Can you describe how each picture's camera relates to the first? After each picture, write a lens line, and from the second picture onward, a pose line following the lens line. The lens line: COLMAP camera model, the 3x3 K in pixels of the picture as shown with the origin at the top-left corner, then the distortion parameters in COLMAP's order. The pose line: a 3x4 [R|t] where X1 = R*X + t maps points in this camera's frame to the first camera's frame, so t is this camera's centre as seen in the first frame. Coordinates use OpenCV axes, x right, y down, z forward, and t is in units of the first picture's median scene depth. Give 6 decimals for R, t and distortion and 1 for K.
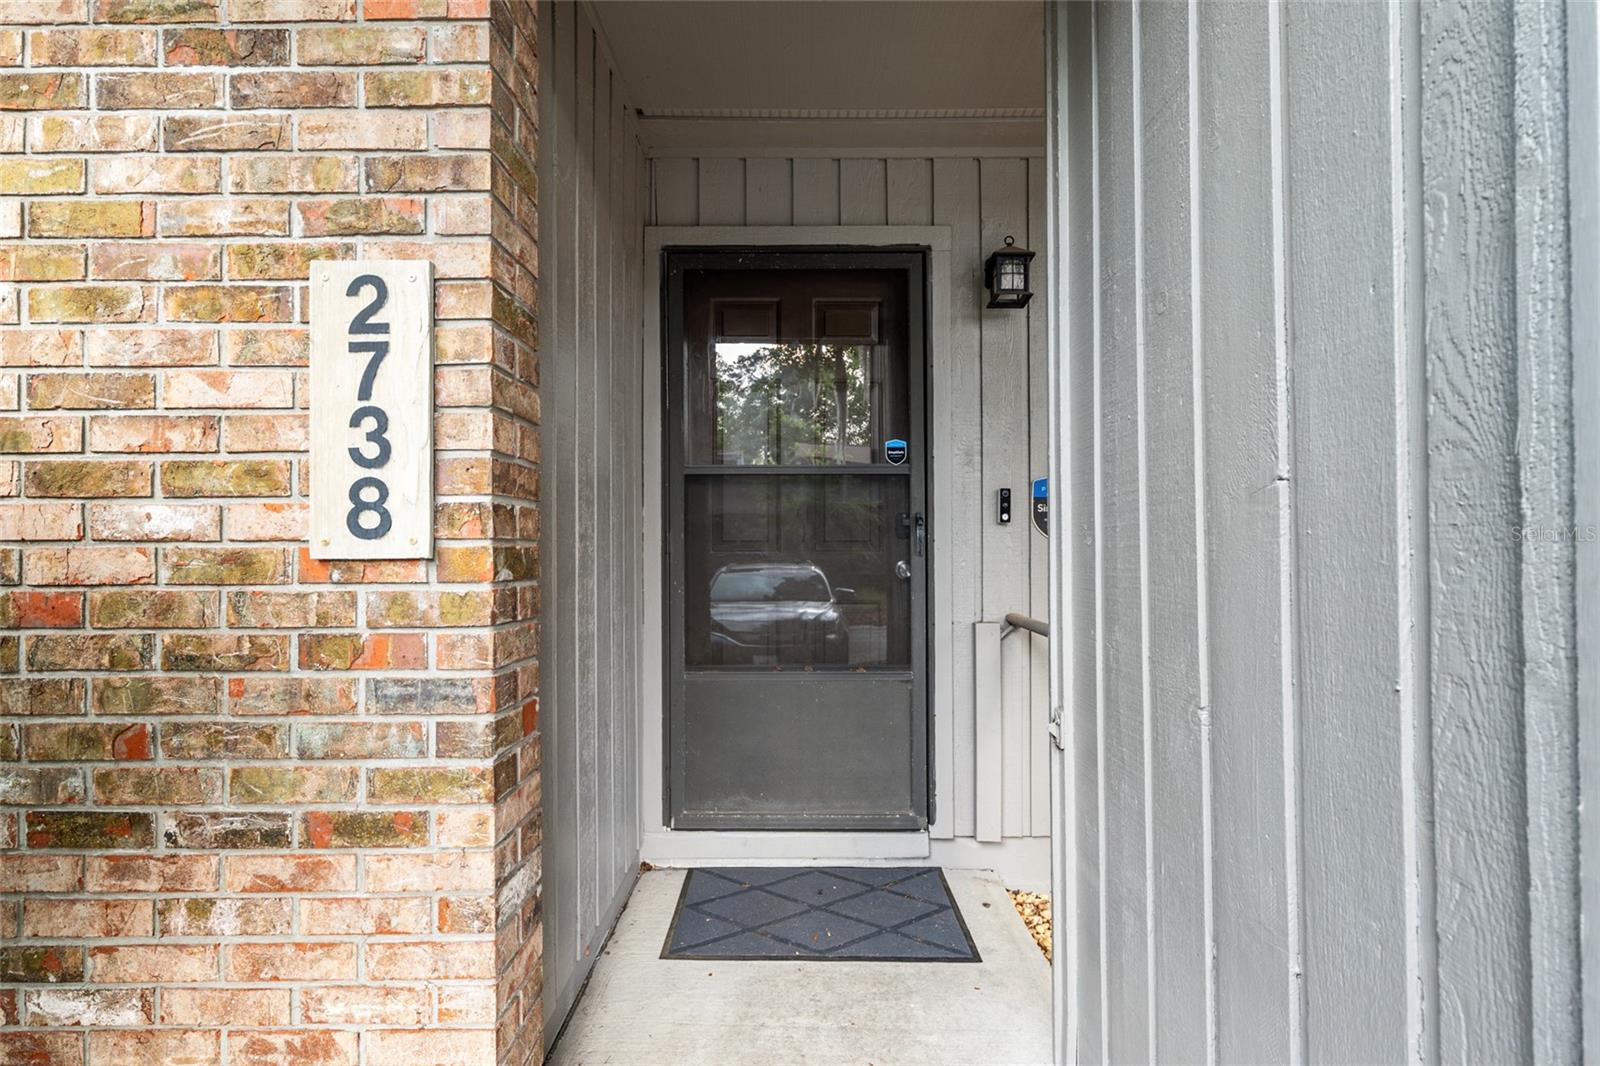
lens RADIAL K [[800.6, 0, 797.4], [0, 800.6, 535.1], [0, 0, 1]] dist [-0.000659, -0.000133]
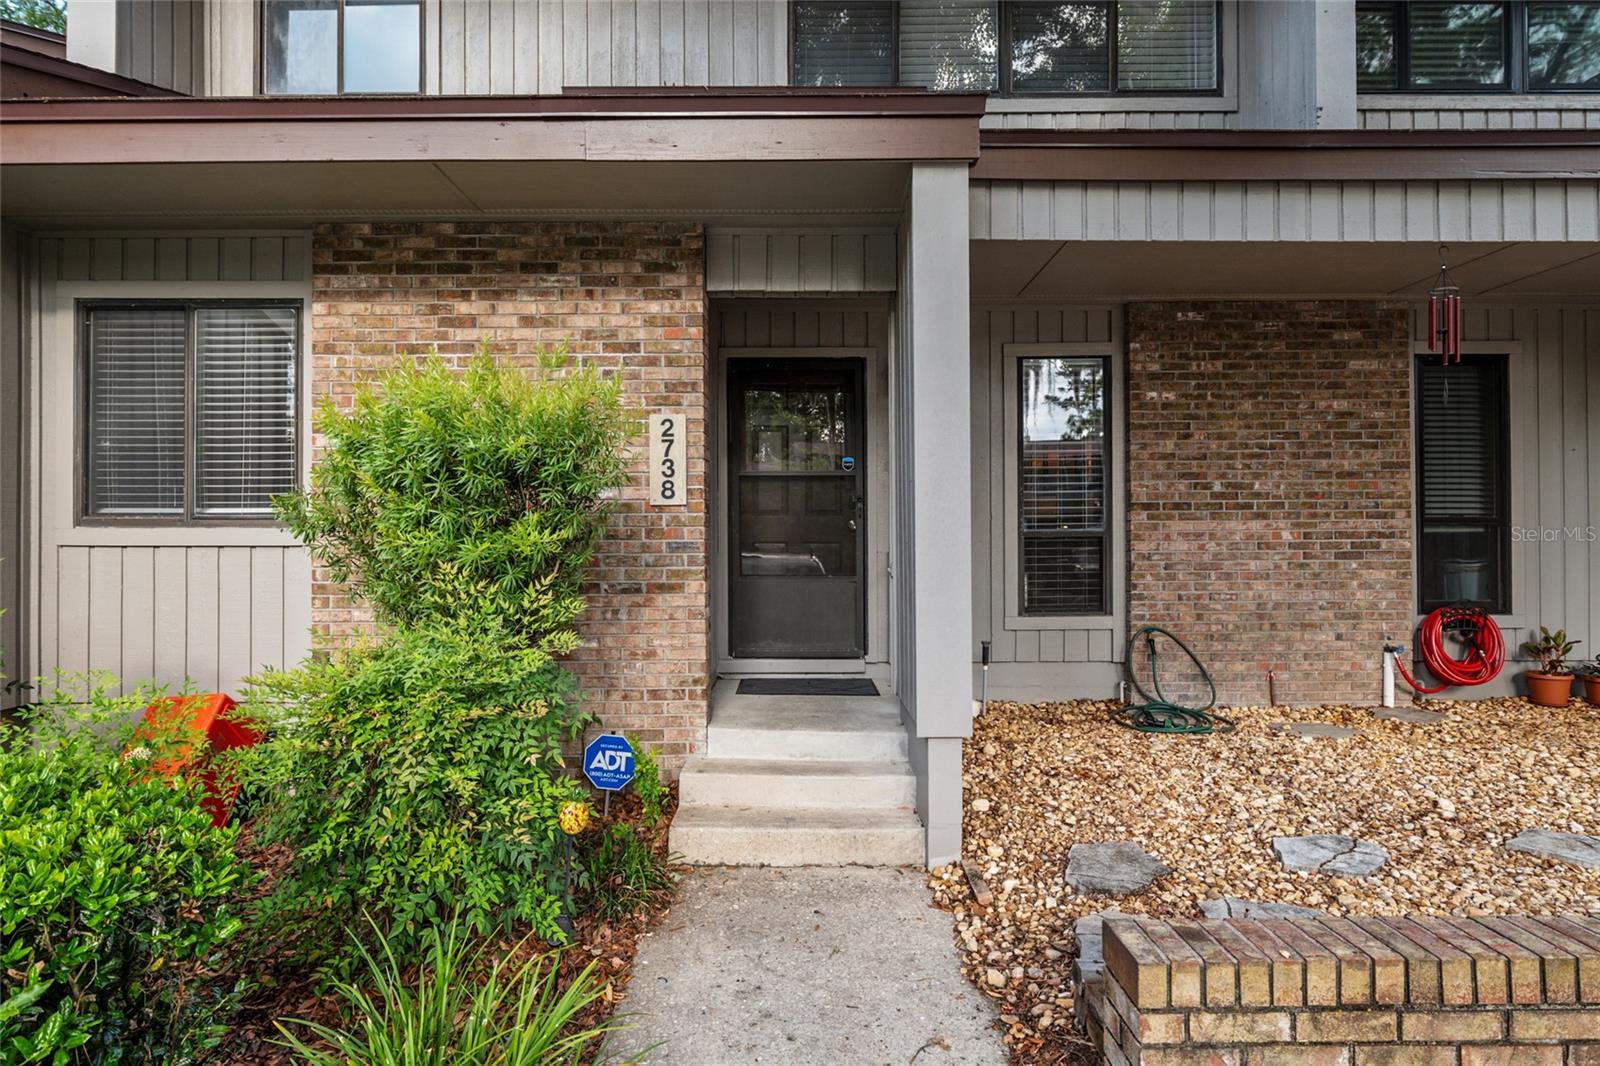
lens RADIAL K [[812.5, 0, 800.6], [0, 812.5, 540.0], [0, 0, 1]] dist [0.000990, 0.000277]
pose [[0.999988, 0.000164, 0.004991, -0.004636], [-0.000235, 0.999900, 0.014167, 0.124769], [-0.004988, -0.014168, 0.999887, -2.321669]]
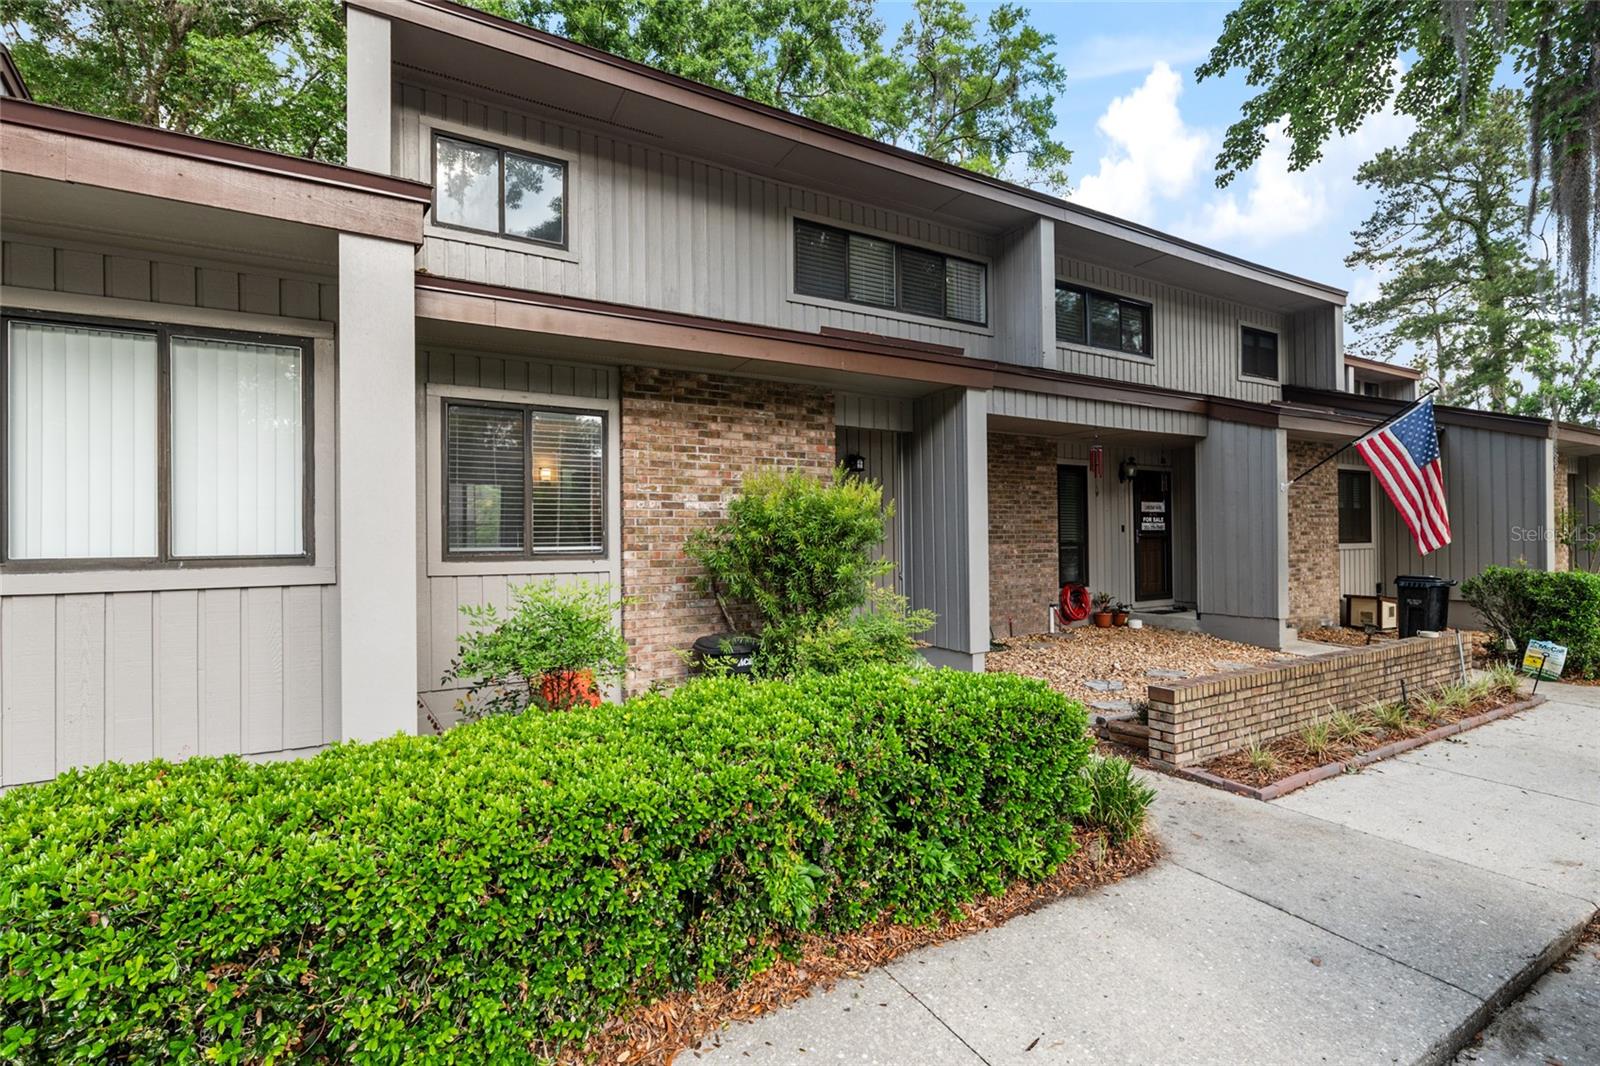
lens RADIAL K [[676.5, 0, 798.3], [0, 676.5, 537.0], [0, 0, 1]] dist [-0.005300, -0.000656]
pose [[0.878204, -0.002034, 0.478283, -3.052354], [-0.002447, 0.999959, 0.008745, -0.061519], [-0.478281, -0.008850, 0.878162, -3.310992]]
